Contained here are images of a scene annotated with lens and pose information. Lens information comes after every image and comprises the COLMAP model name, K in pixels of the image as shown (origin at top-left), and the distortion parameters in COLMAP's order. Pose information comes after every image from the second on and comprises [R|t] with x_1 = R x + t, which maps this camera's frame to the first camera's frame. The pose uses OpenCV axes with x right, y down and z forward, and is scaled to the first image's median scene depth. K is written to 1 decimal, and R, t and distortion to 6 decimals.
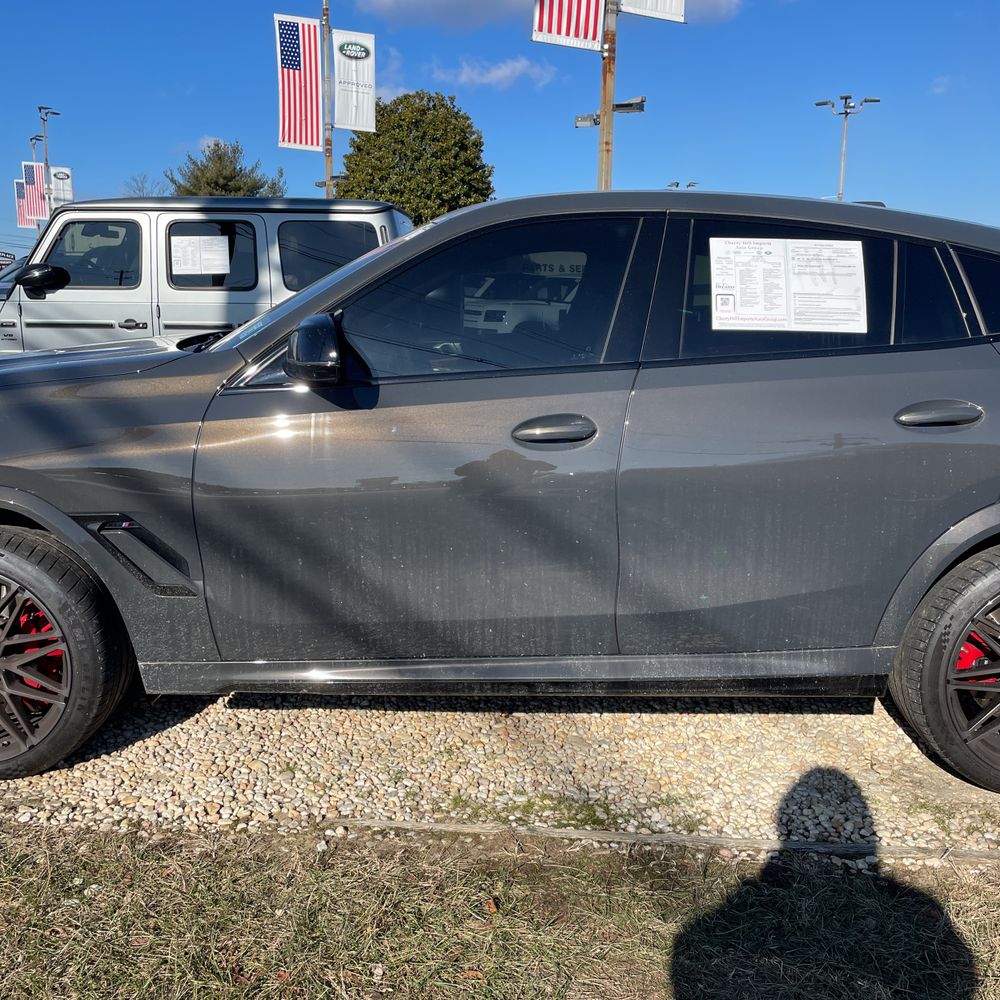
lens RADIAL K [[980.0, 0, 511.9], [0, 980.0, 485.9], [0, 0, 1]] dist [0.104536, -0.142635]
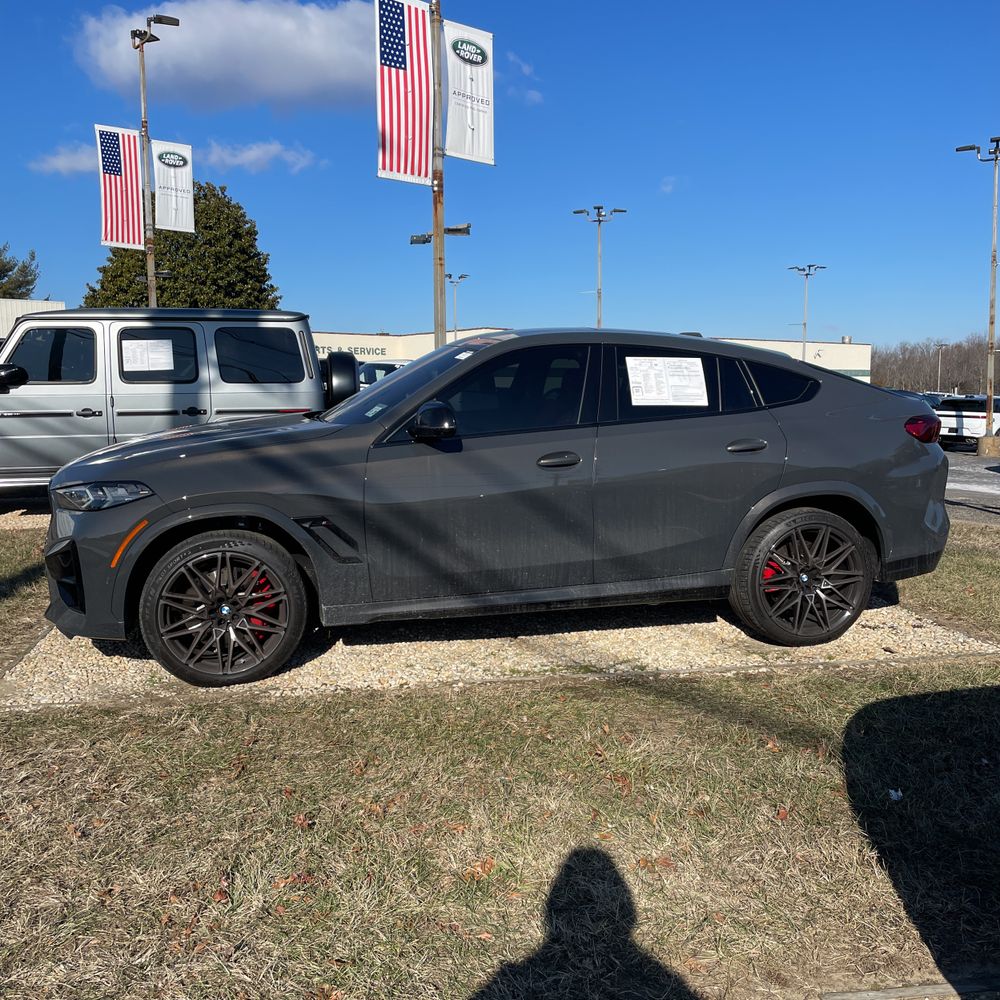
lens RADIAL K [[980.0, 0, 511.9], [0, 980.0, 485.9], [0, 0, 1]] dist [0.104536, -0.142635]
pose [[0.972818, -0.039726, 0.228137, -0.433379], [0.057886, 0.995616, -0.073471, 0.113790], [-0.224218, 0.084680, 0.970853, -0.720078]]
